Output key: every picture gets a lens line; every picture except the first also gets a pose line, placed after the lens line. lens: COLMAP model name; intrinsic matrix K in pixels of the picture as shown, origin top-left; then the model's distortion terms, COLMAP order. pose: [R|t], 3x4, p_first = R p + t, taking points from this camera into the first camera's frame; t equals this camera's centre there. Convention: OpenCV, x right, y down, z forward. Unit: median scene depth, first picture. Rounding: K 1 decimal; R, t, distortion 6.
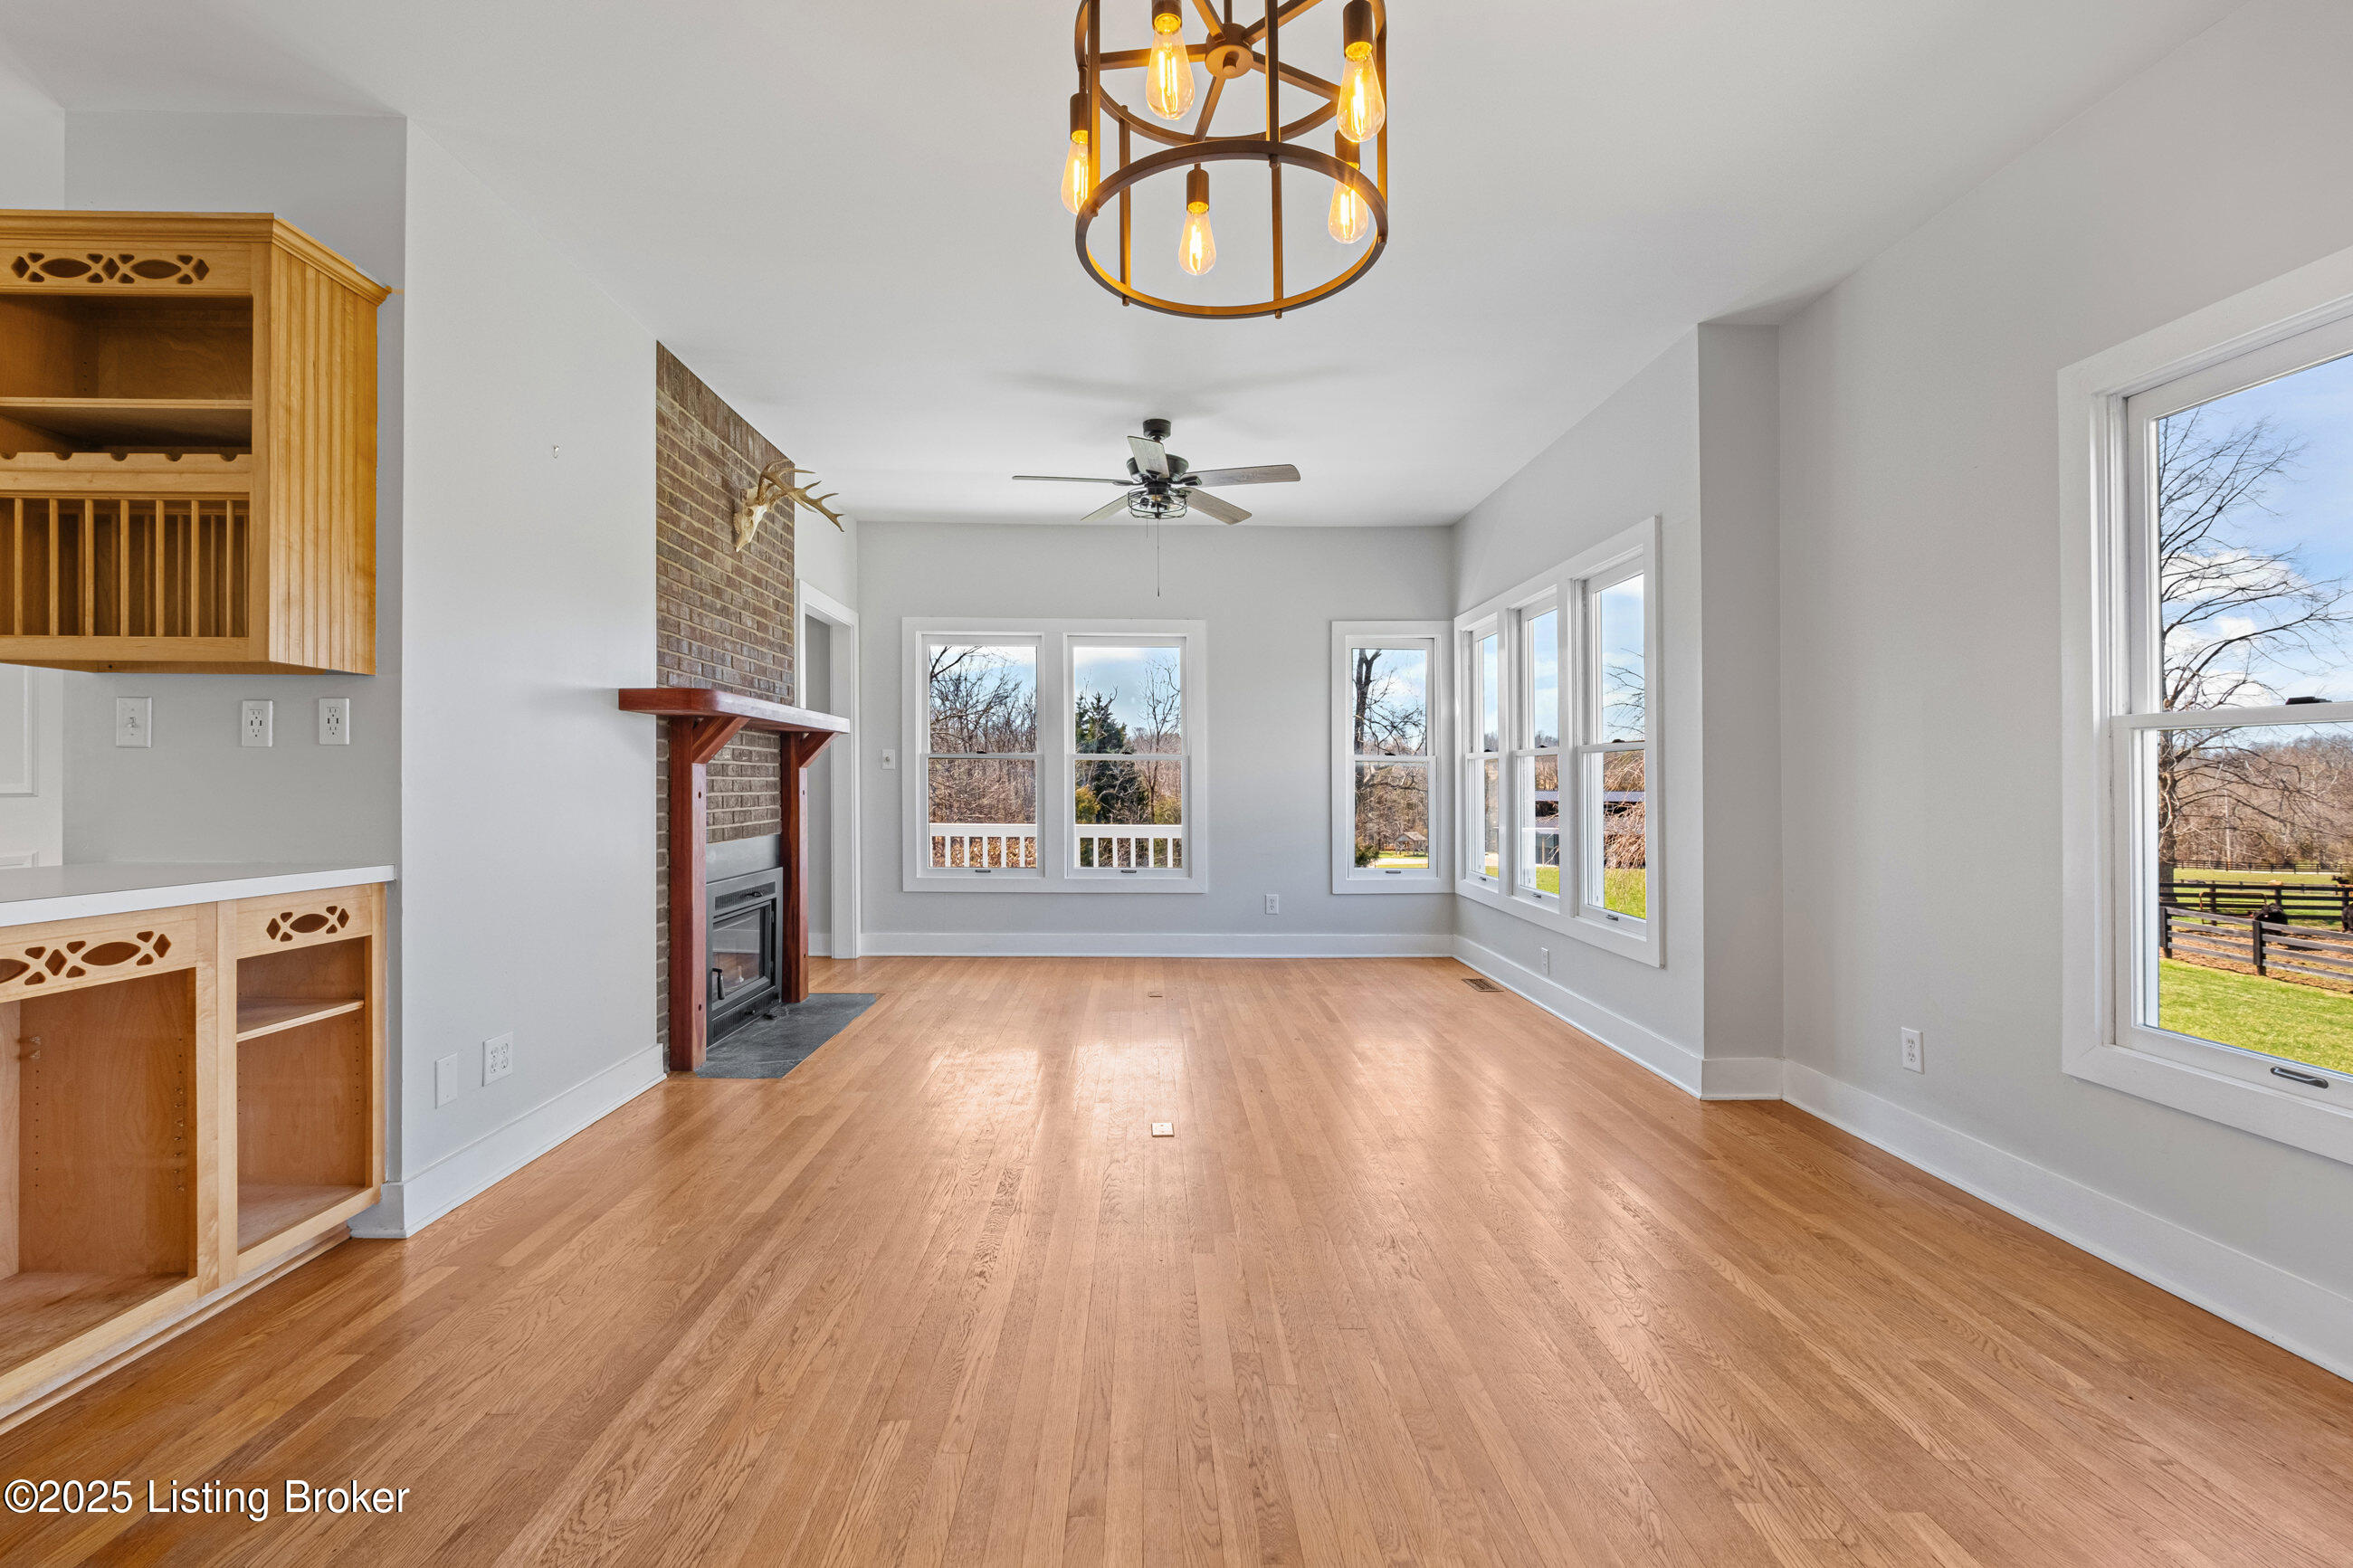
lens RADIAL K [[1021.5, 0, 1165.7], [0, 1021.5, 775.3], [0, 0, 1]] dist [0.001073, -0.002646]
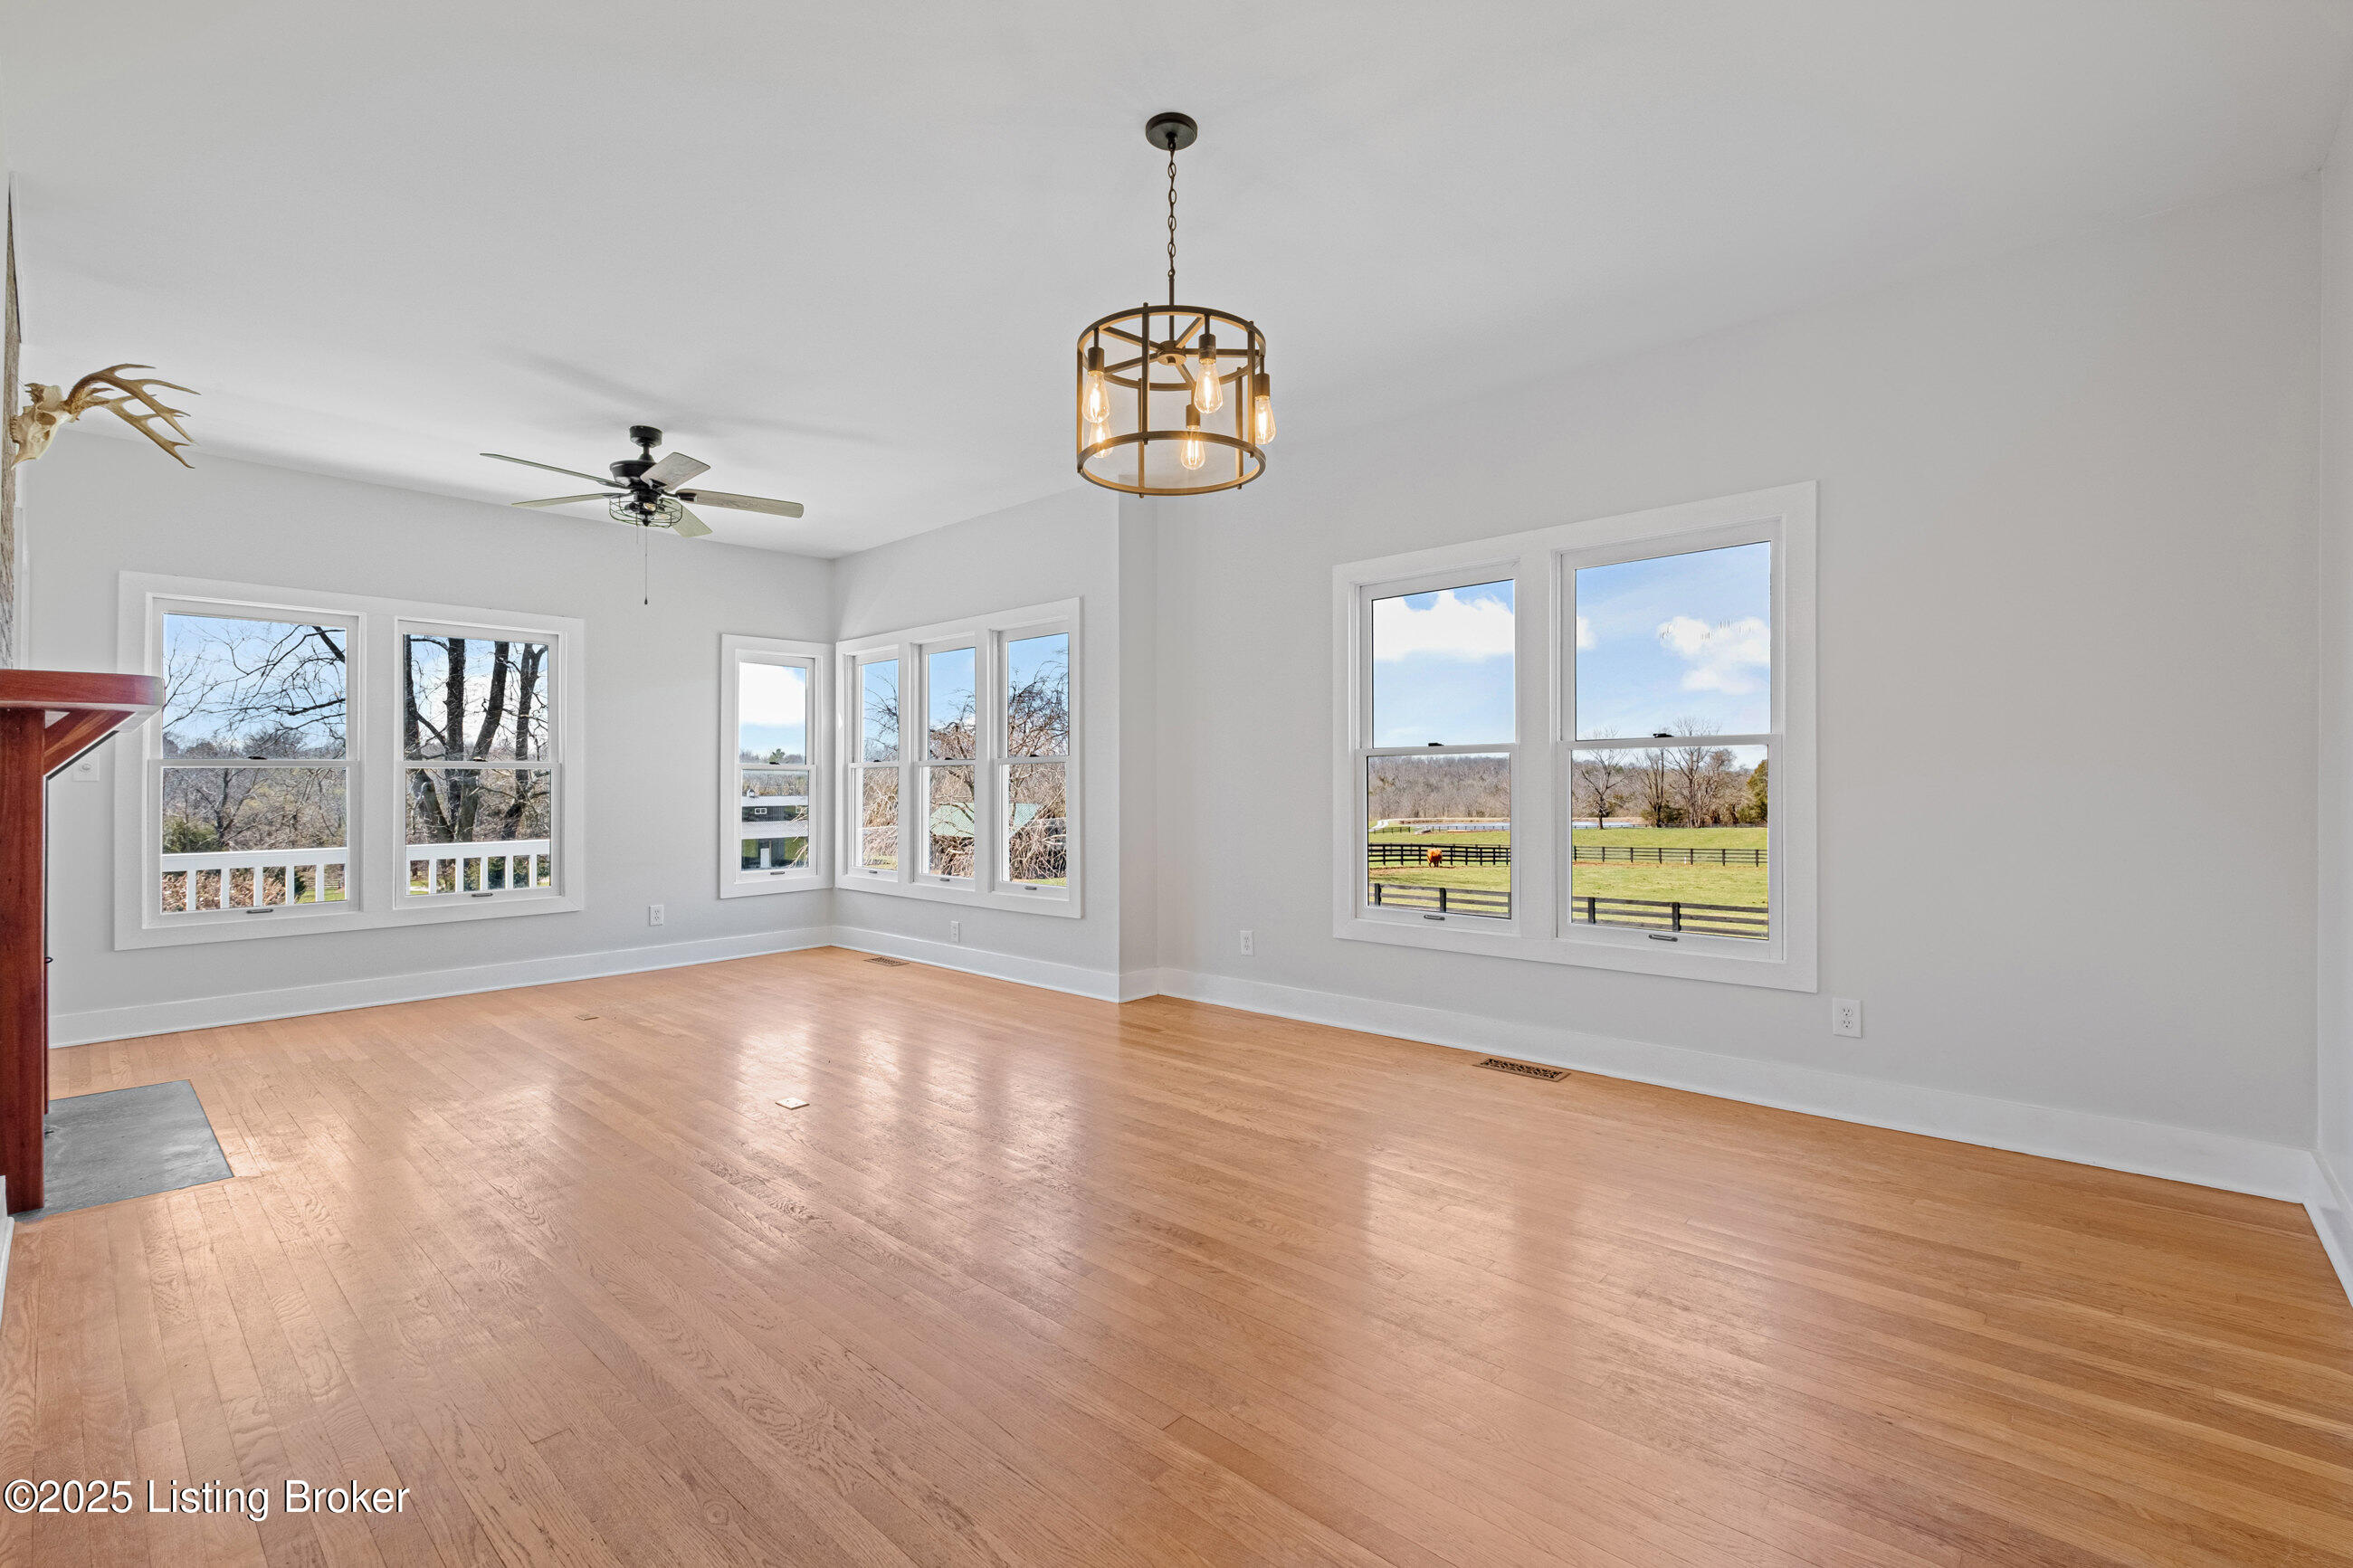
lens RADIAL K [[1021.5, 0, 1154.9], [0, 1021.5, 778.9], [0, 0, 1]] dist [0.001073, -0.002646]
pose [[0.698783, -0.006173, 0.715307, -0.366375], [0.008189, 0.999966, 0.000631, -0.002614], [-0.715287, 0.005417, 0.698810, -0.043617]]
